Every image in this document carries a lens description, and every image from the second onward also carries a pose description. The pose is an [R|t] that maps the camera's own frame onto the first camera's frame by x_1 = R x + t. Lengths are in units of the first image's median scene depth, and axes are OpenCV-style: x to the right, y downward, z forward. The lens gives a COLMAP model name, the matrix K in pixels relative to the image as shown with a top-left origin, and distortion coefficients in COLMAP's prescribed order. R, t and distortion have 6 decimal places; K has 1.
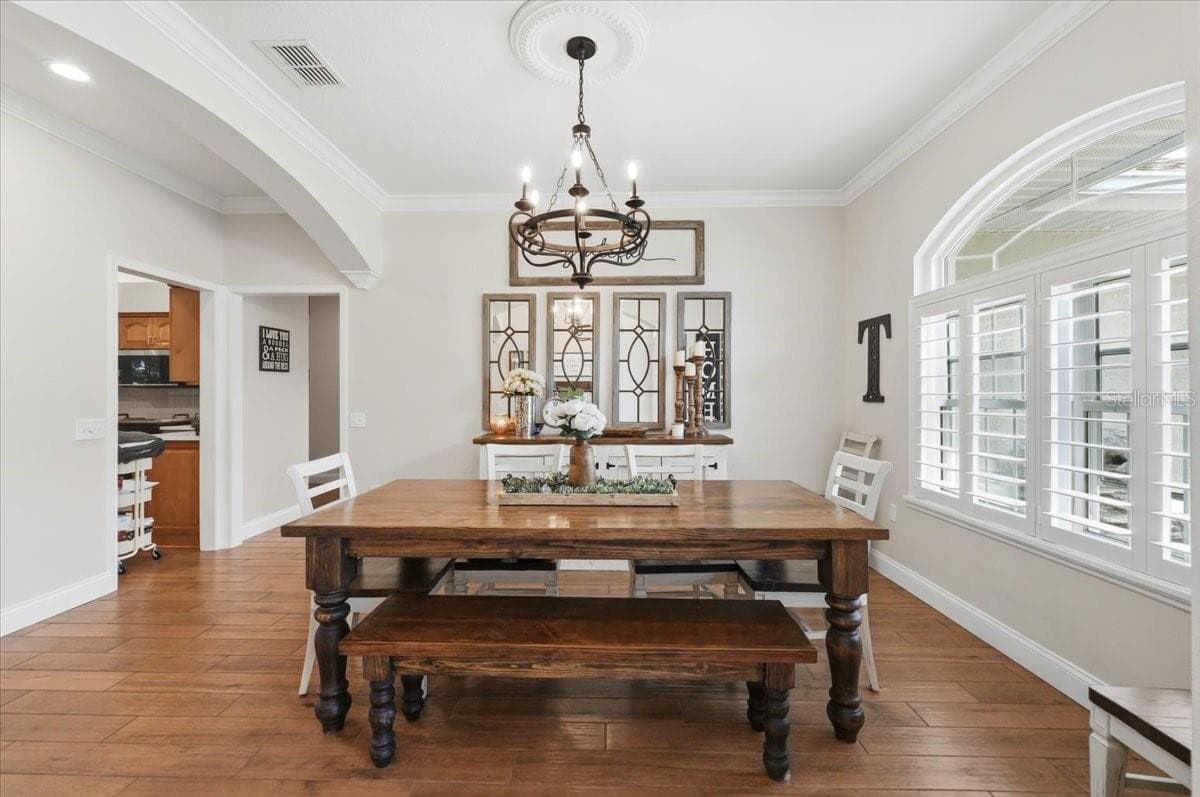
lens RADIAL K [[508.1, 0, 590.3], [0, 508.1, 395.9], [0, 0, 1]] dist [-0.000908, -0.000049]
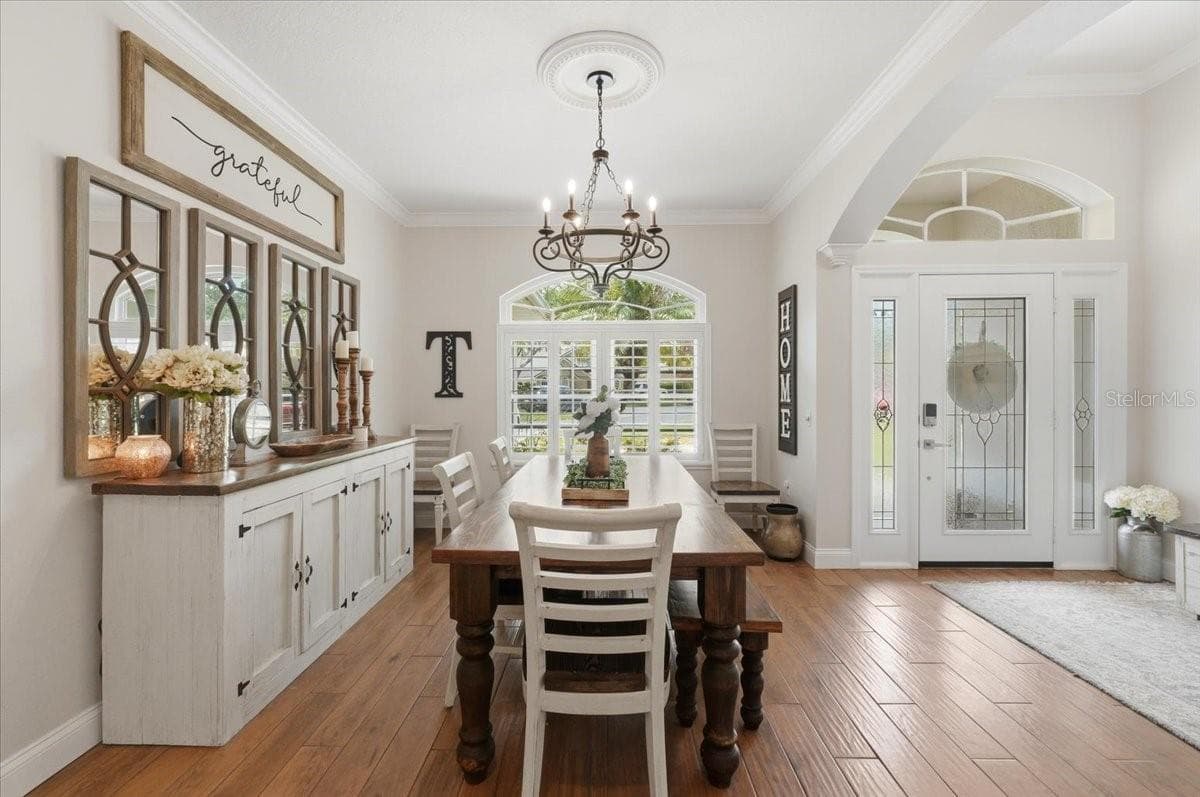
lens RADIAL K [[508.1, 0, 590.3], [0, 508.1, 395.9], [0, 0, 1]] dist [-0.000908, -0.000049]
pose [[-0.001046, -0.013757, 0.999905, -0.652097], [0.003194, 0.999900, 0.013760, -0.006479], [-0.999994, 0.003208, -0.001002, 0.584731]]
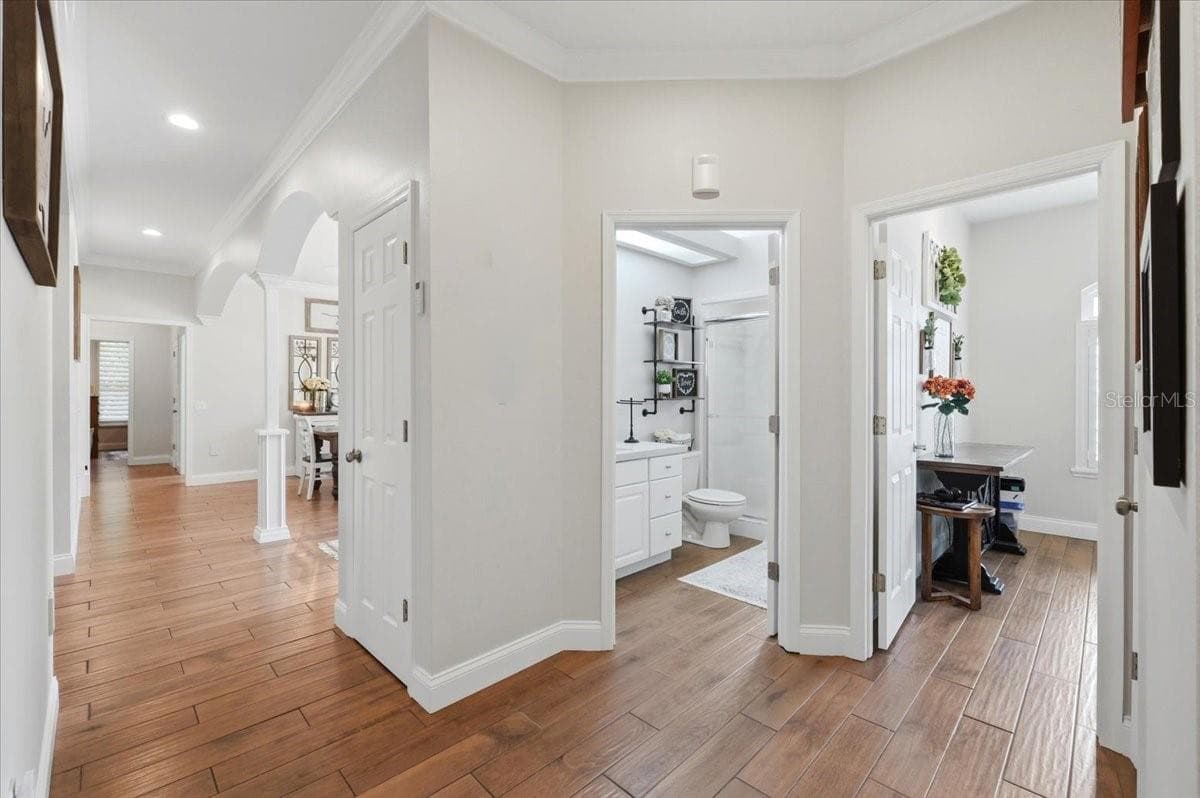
lens RADIAL K [[518.5, 0, 600.2], [0, 518.5, 389.0], [0, 0, 1]] dist [-0.000688, -0.000363]
pose [[0.672655, 0.003679, 0.739947, -0.858355], [-0.000169, 0.999988, -0.004819, 0.001343], [-0.739956, 0.003116, 0.672648, -1.100035]]
